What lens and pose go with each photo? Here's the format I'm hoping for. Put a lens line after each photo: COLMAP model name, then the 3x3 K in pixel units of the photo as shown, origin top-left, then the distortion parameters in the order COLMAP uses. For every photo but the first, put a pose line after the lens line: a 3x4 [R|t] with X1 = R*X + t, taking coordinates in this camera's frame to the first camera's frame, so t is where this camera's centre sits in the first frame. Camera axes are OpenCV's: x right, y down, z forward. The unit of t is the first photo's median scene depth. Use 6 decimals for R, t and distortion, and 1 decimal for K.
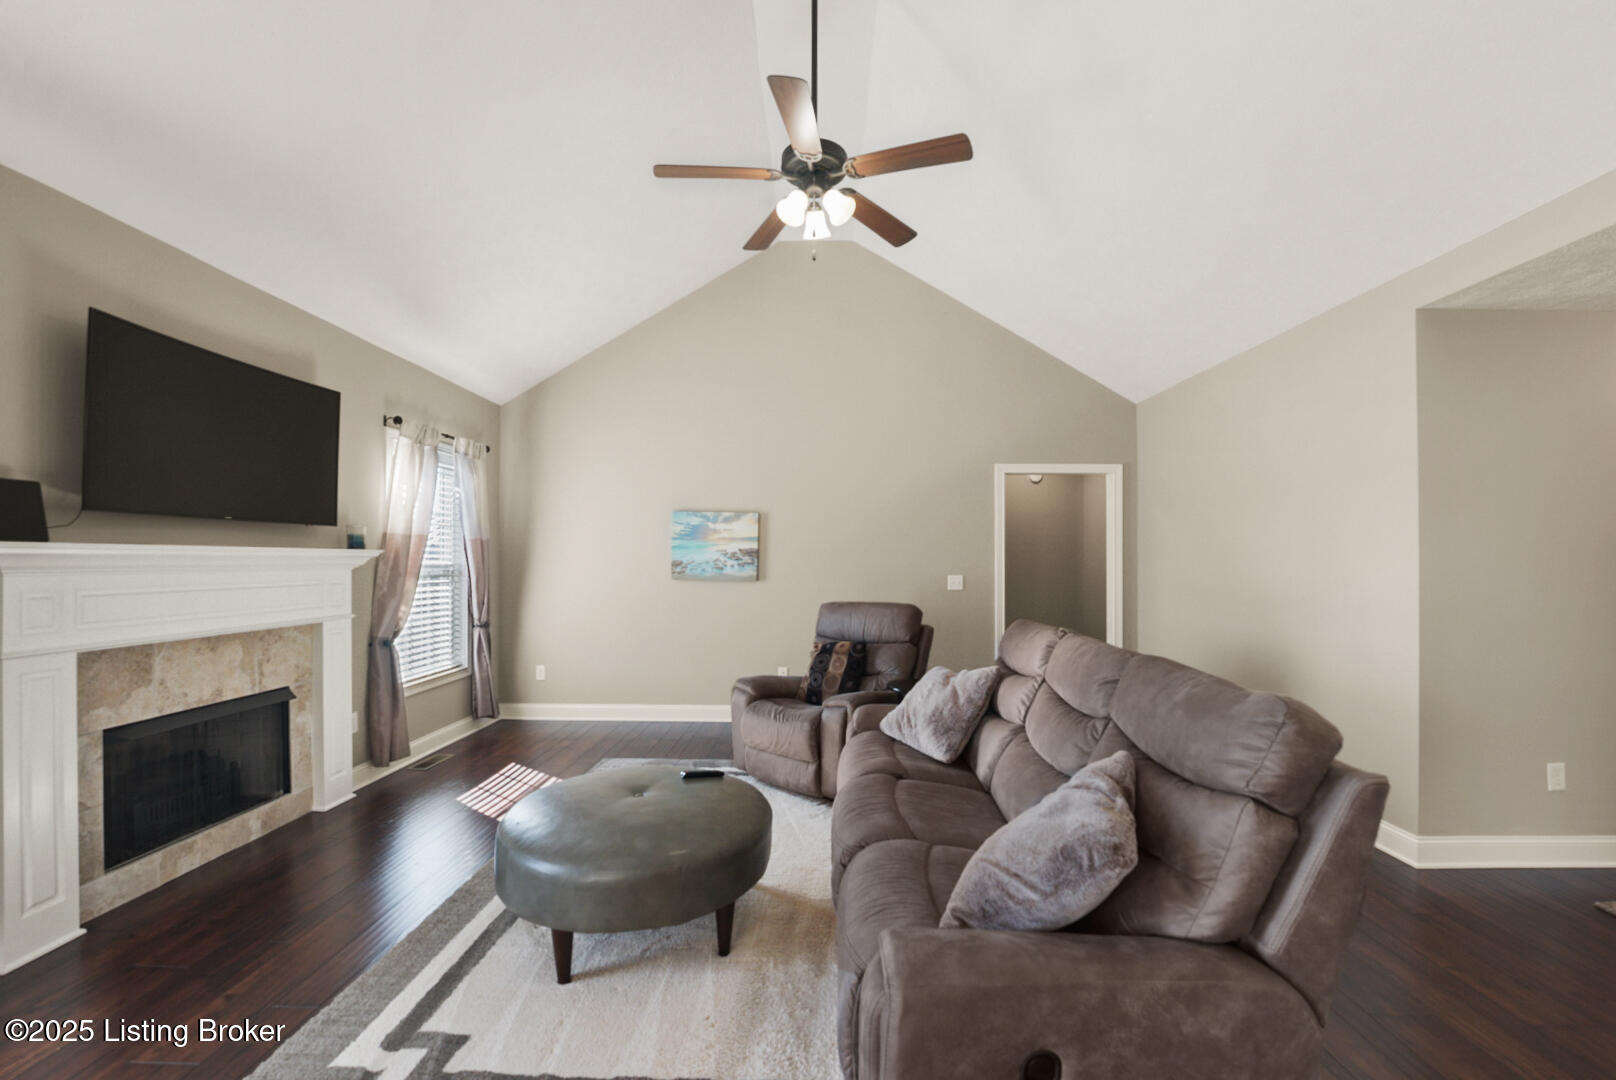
lens RADIAL K [[666.9, 0, 806.1], [0, 666.9, 558.6], [0, 0, 1]] dist [-0.020241, -0.000091]
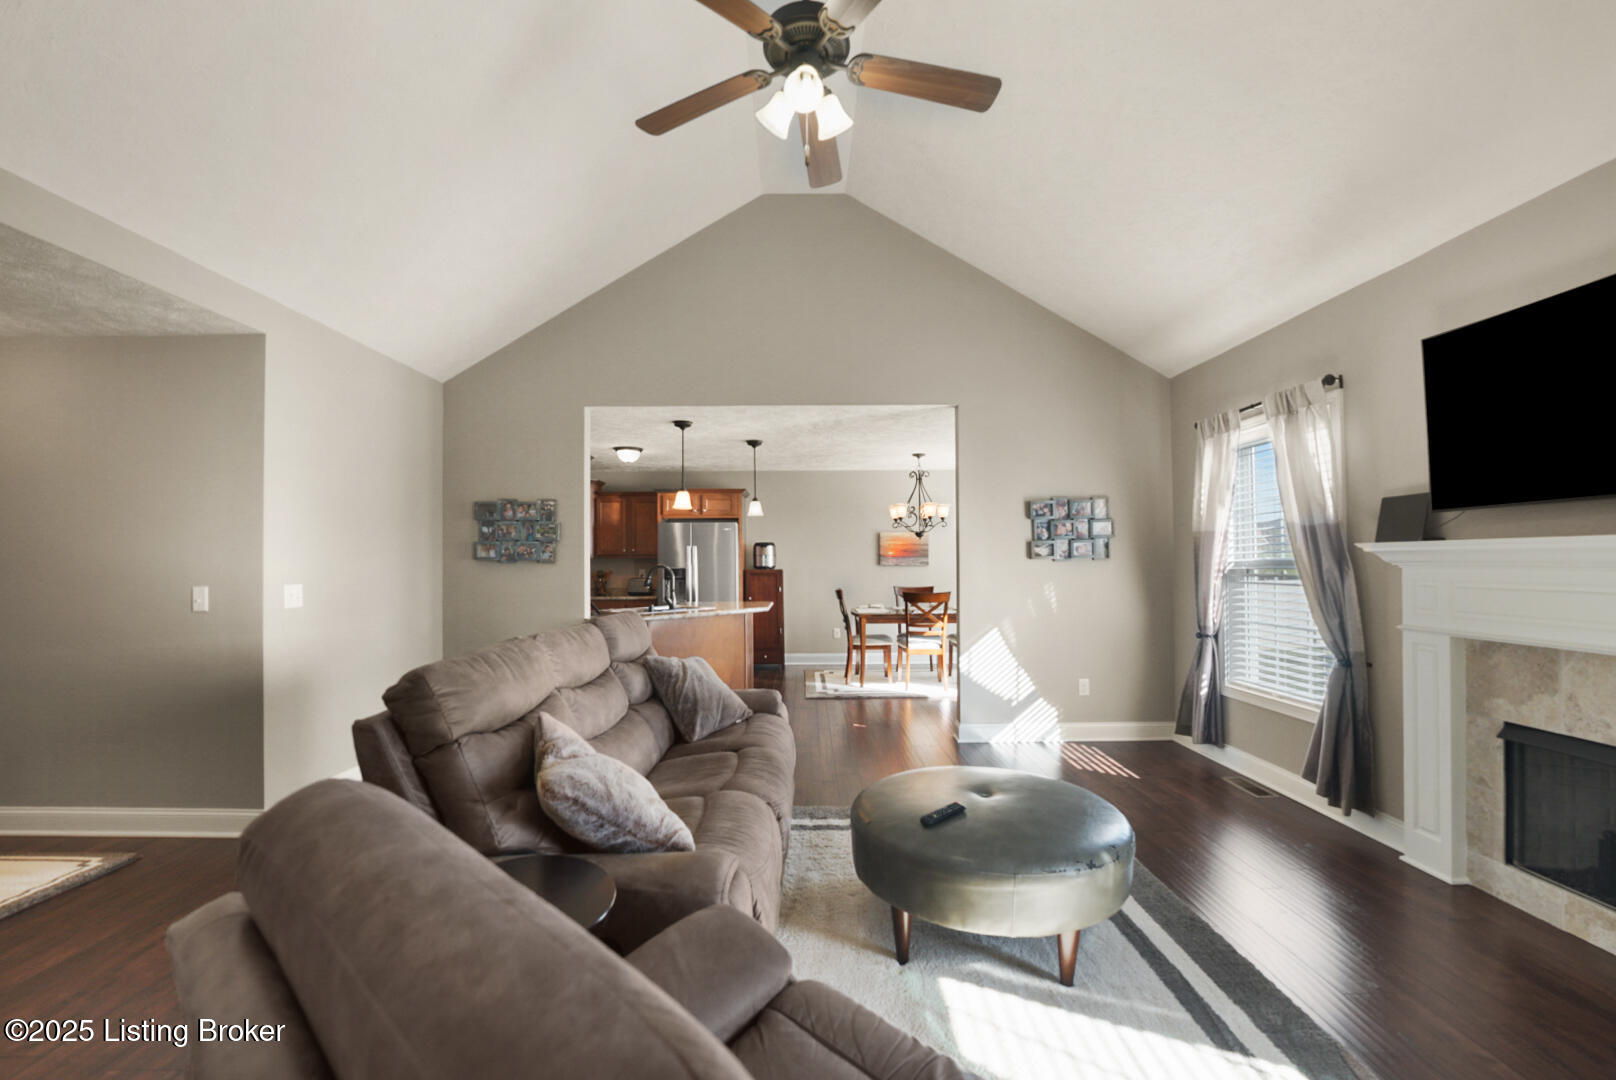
lens RADIAL K [[663.5, 0, 807.2], [0, 663.5, 549.4], [0, 0, 1]] dist [-0.023562, -0.000308]
pose [[-0.999683, 0.001013, -0.025148, 0.023429], [0.001496, 0.999814, -0.019211, 0.006862], [0.025123, -0.019242, -0.999499, 1.211340]]
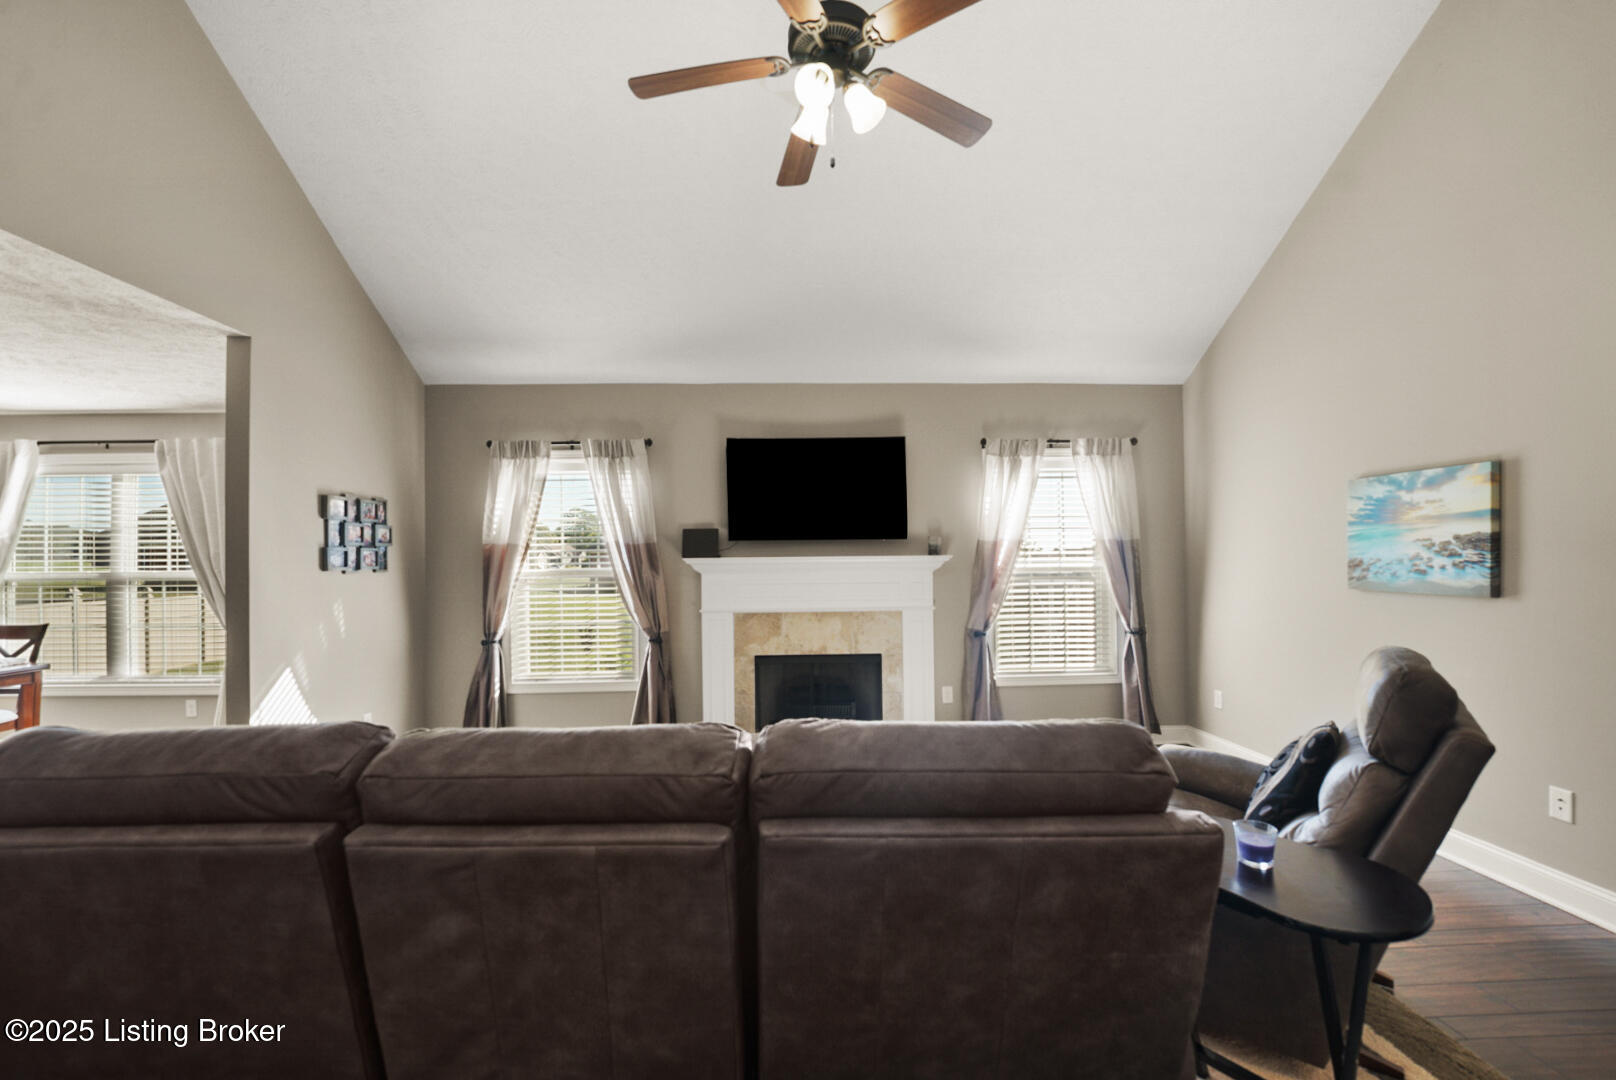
lens RADIAL K [[666.9, 0, 806.1], [0, 666.9, 558.6], [0, 0, 1]] dist [-0.020241, -0.000091]
pose [[0.056402, -0.014488, -0.998303, 0.530431], [0.012814, 0.999823, -0.013786, 0.006258], [0.998326, -0.012015, 0.056577, 0.635009]]
